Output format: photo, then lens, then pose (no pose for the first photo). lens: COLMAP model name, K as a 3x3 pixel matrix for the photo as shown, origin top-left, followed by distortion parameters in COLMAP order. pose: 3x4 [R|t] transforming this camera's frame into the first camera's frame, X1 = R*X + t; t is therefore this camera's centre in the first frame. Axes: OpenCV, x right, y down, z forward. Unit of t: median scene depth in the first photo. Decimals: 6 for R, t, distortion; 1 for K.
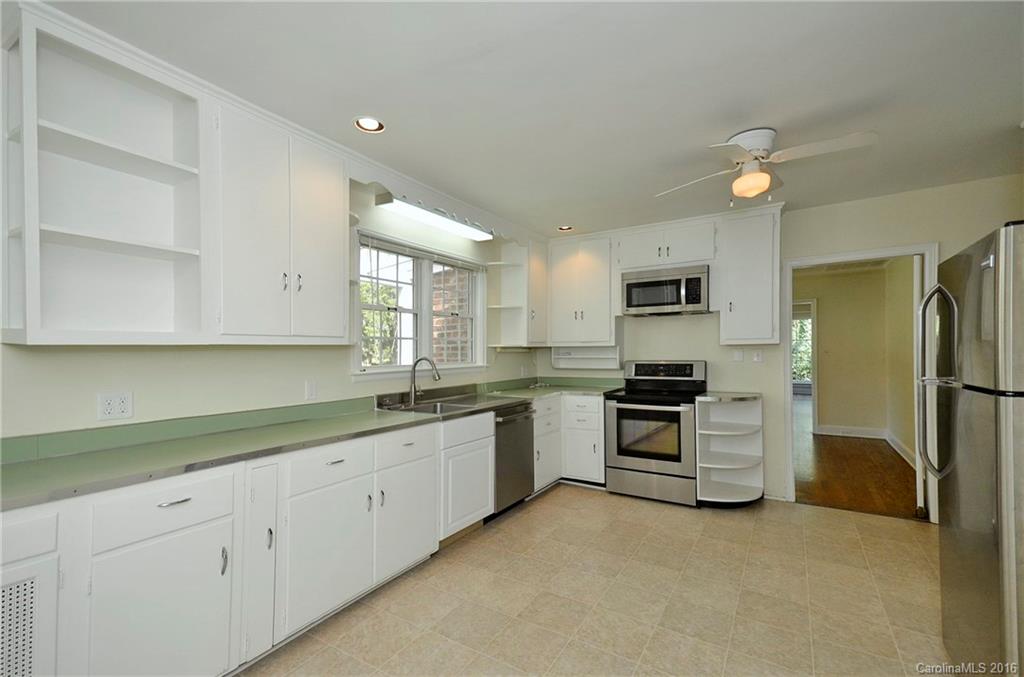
lens RADIAL K [[468.8, 0, 474.3], [0, 468.8, 354.6], [0, 0, 1]] dist [0.004016, -0.000185]
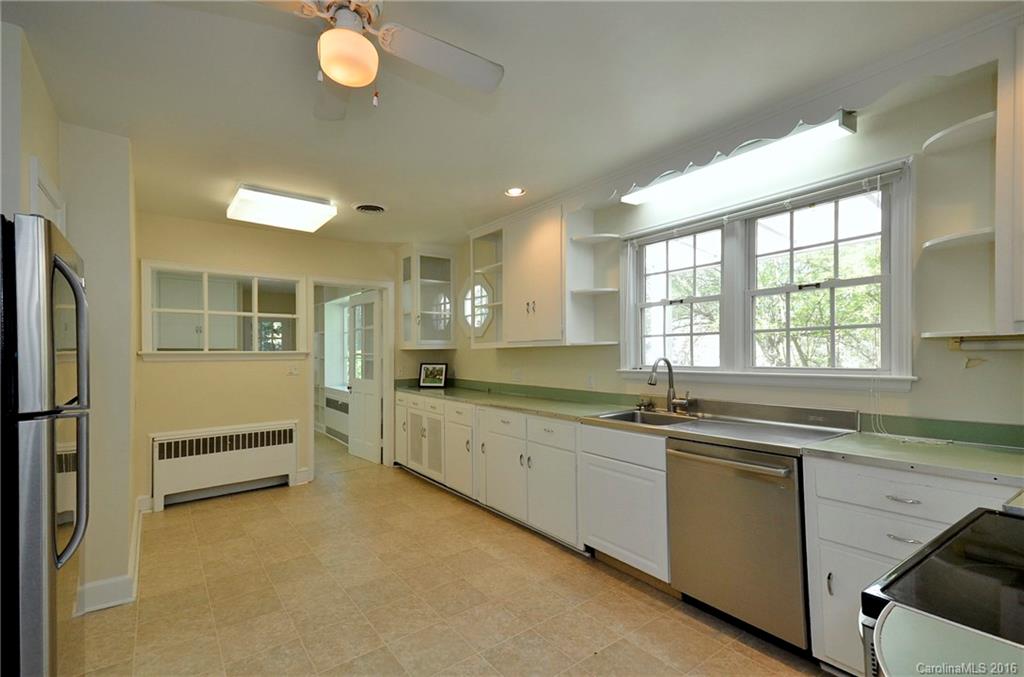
lens RADIAL K [[468.8, 0, 508.5], [0, 468.8, 346.5], [0, 0, 1]] dist [0.004016, -0.000185]
pose [[-0.352149, 0.003823, -0.935936, 0.929543], [0.013137, 0.999913, -0.000859, -0.021012], [0.935852, -0.012597, -0.352168, 1.229721]]
